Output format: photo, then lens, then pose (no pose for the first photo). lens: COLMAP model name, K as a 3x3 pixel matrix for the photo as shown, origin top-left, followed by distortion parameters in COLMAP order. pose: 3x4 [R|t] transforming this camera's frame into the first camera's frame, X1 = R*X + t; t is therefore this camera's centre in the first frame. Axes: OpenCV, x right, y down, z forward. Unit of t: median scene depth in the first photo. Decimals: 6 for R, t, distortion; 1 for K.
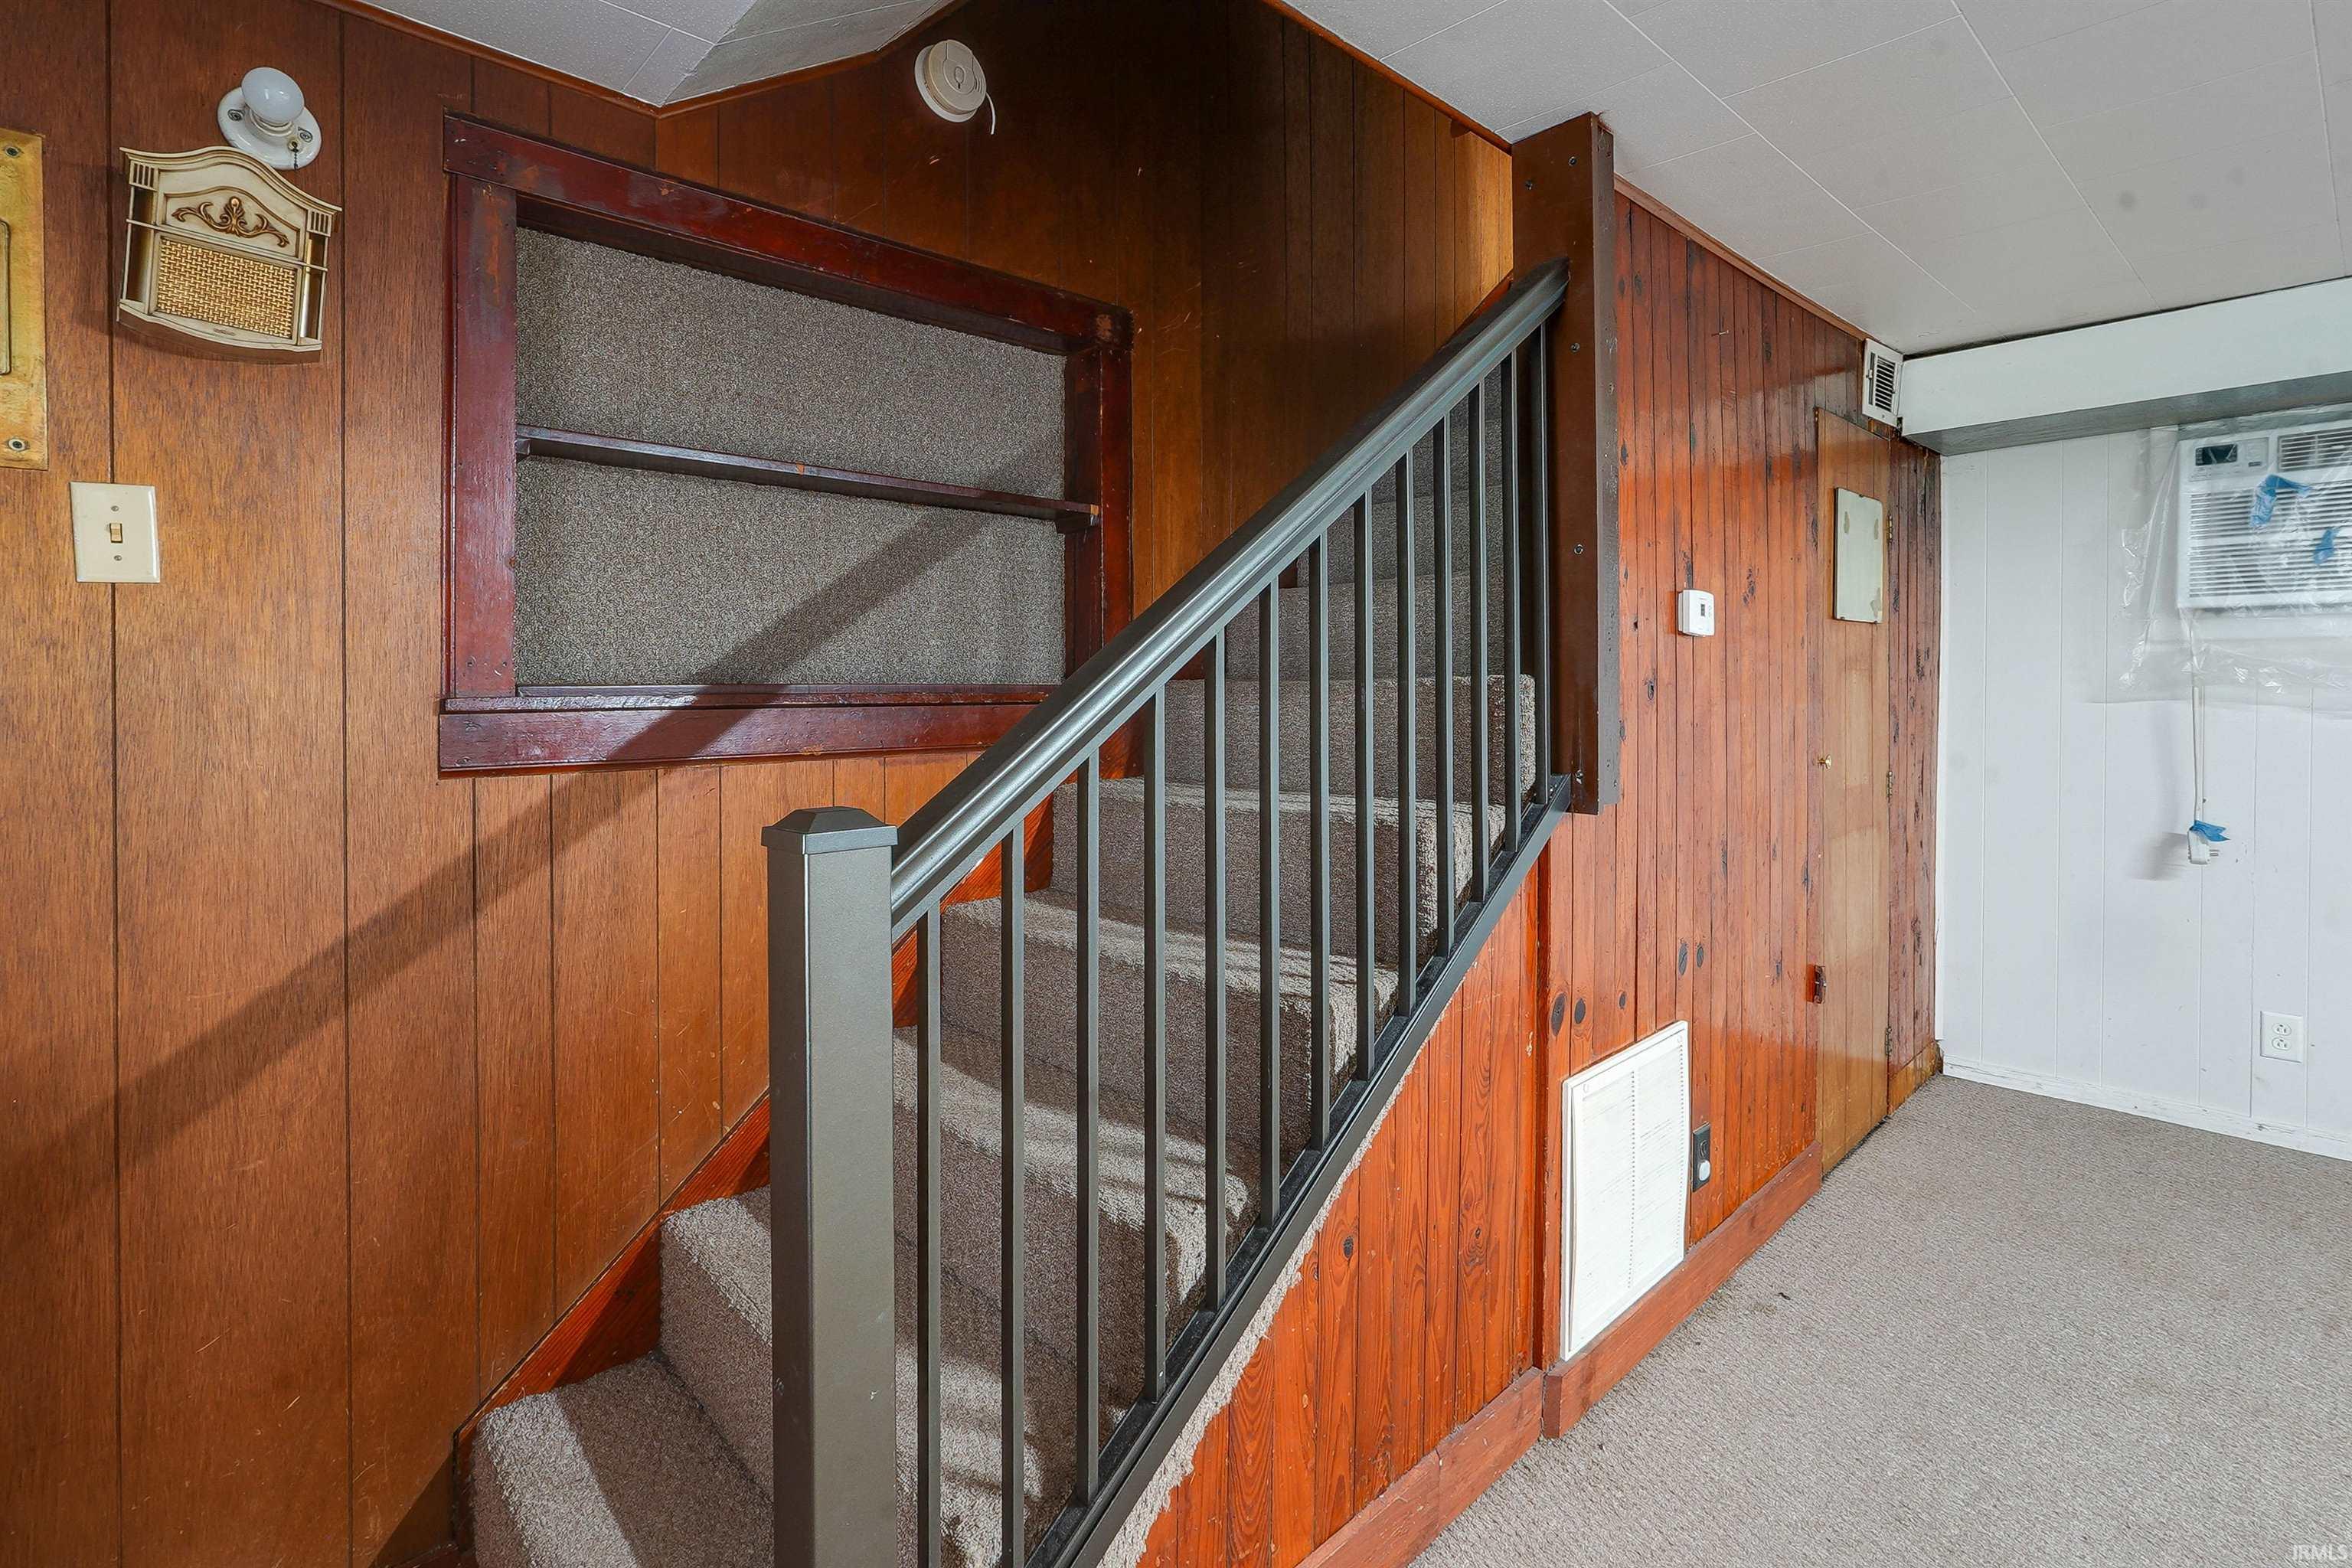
lens RADIAL K [[1111.1, 0, 1124.2], [0, 1111.1, 707.9], [0, 0, 1]] dist [-0.002114, -0.000254]
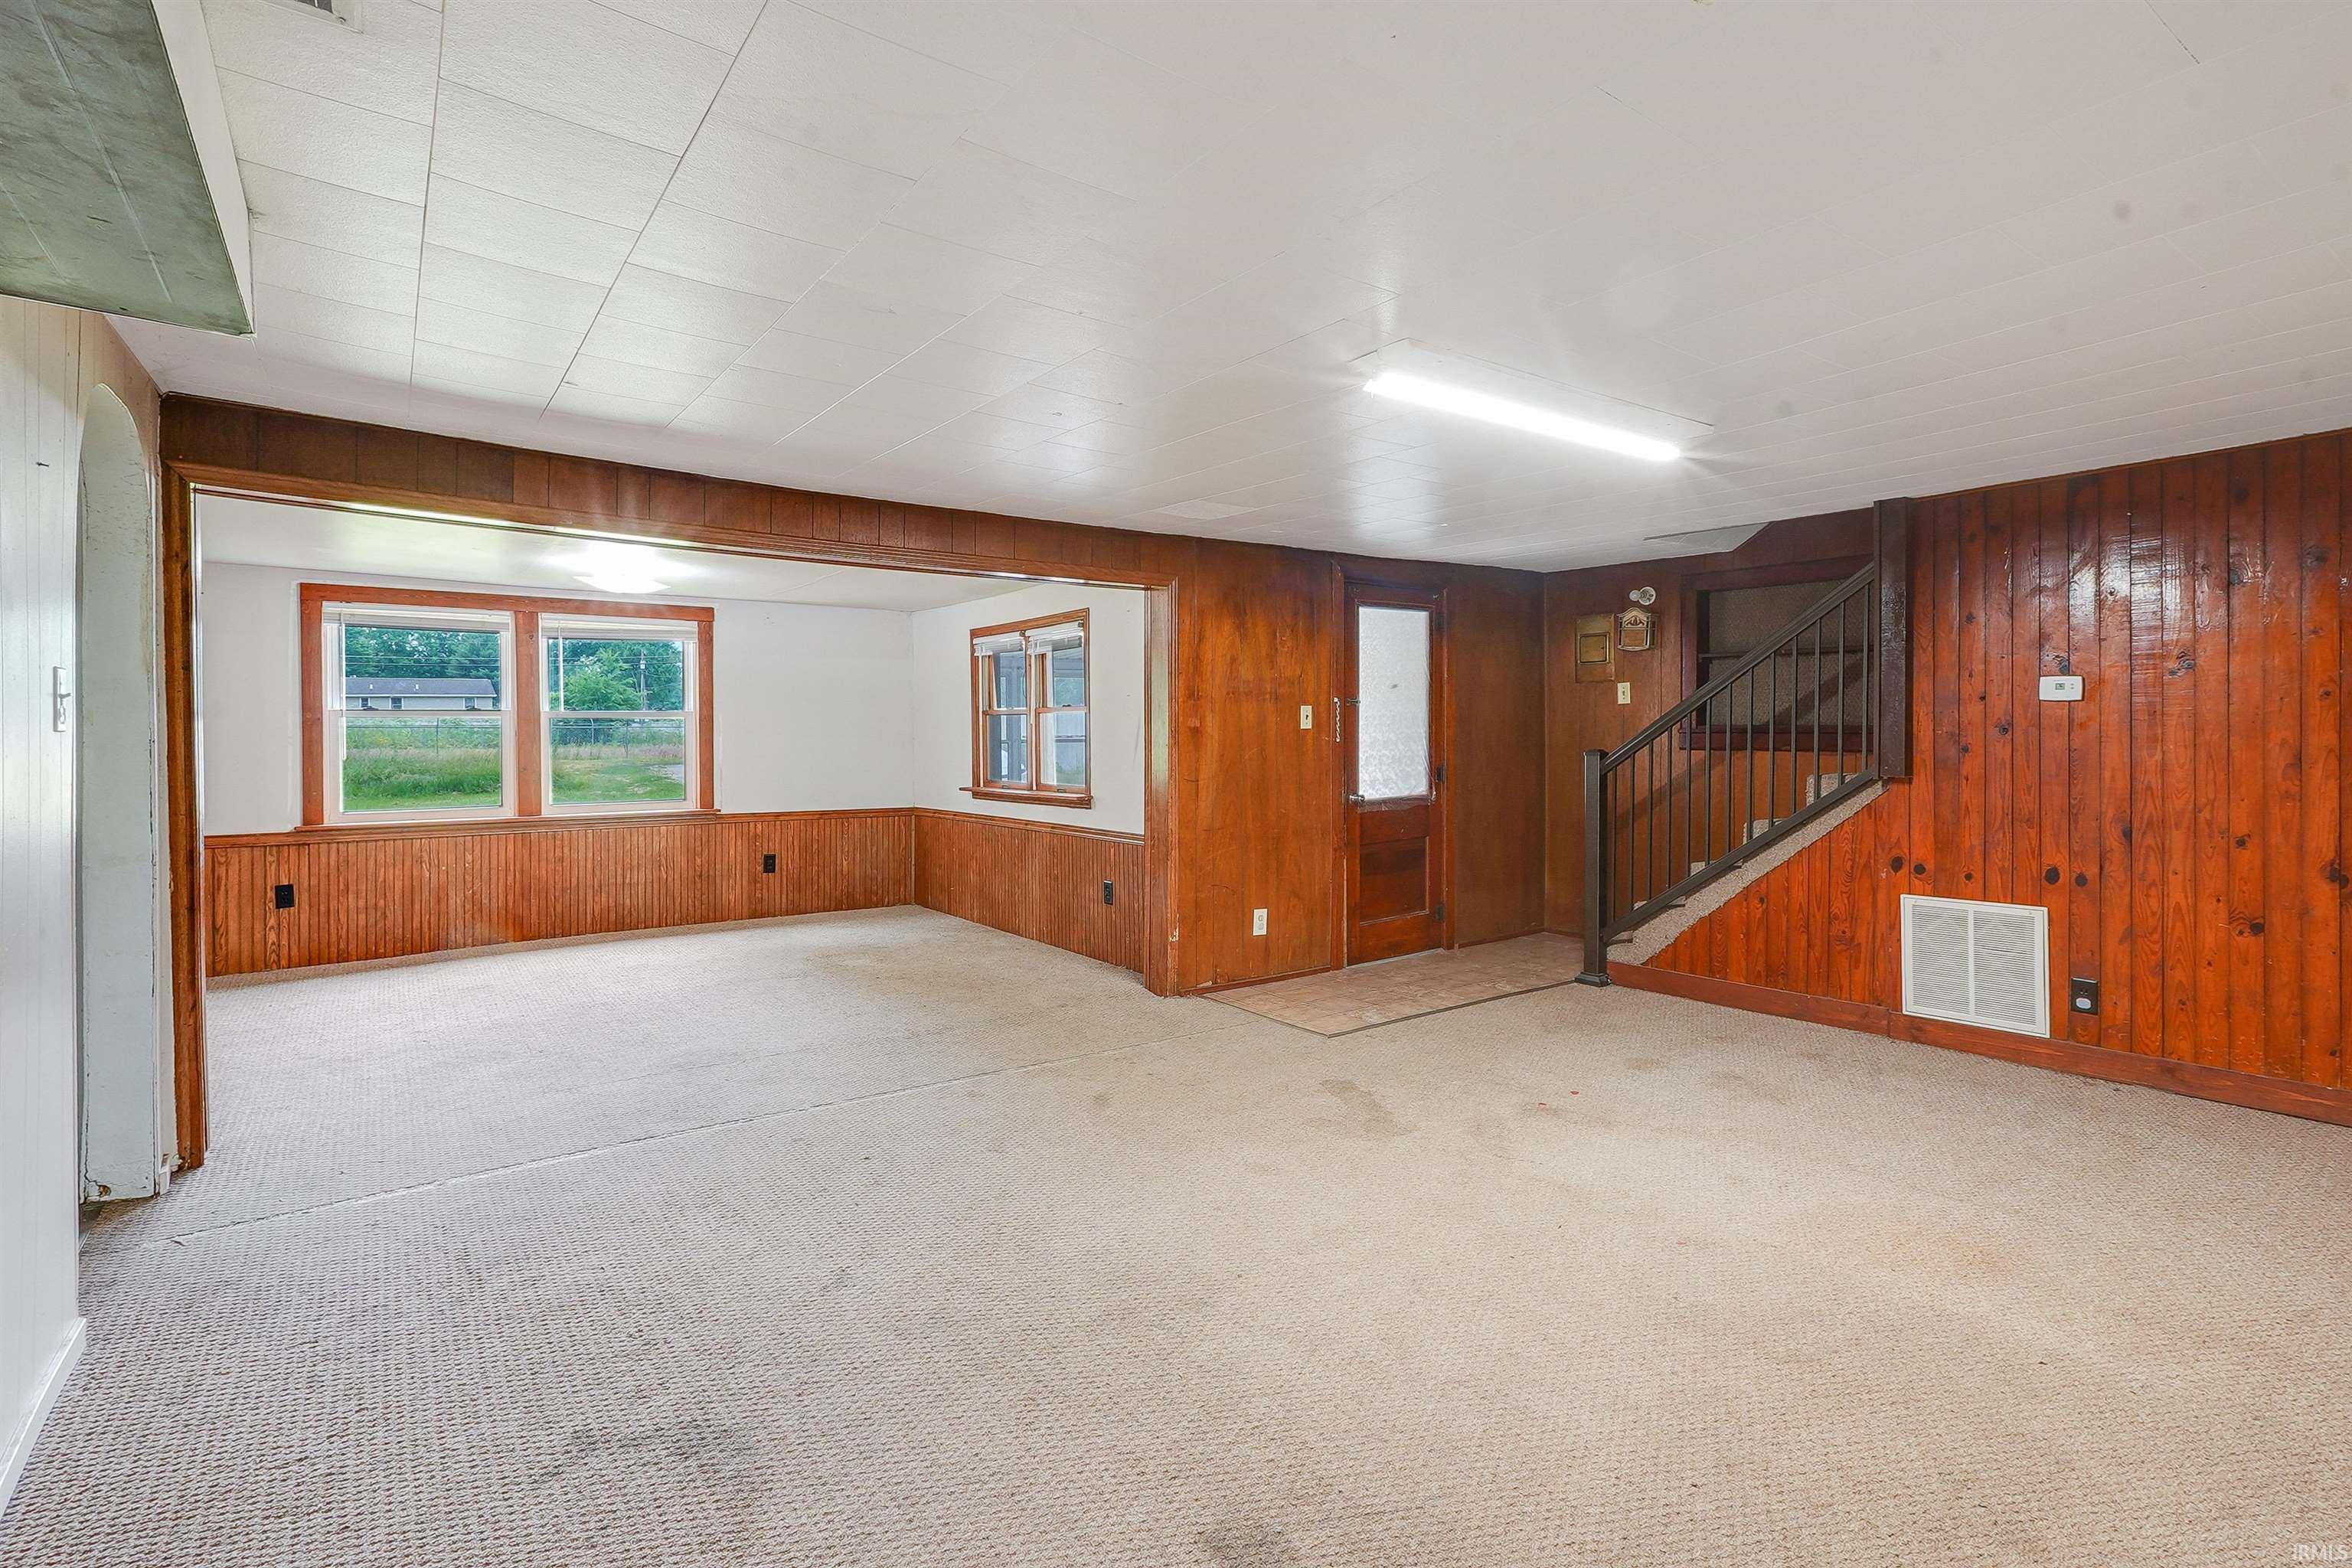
lens RADIAL K [[1111.1, 0, 1124.2], [0, 1111.1, 707.9], [0, 0, 1]] dist [-0.002114, -0.000254]
pose [[-0.140953, -0.009450, -0.989971, 3.791766], [-0.004166, 0.999951, -0.008952, -0.042114], [0.990008, 0.002862, -0.140985, -0.399639]]
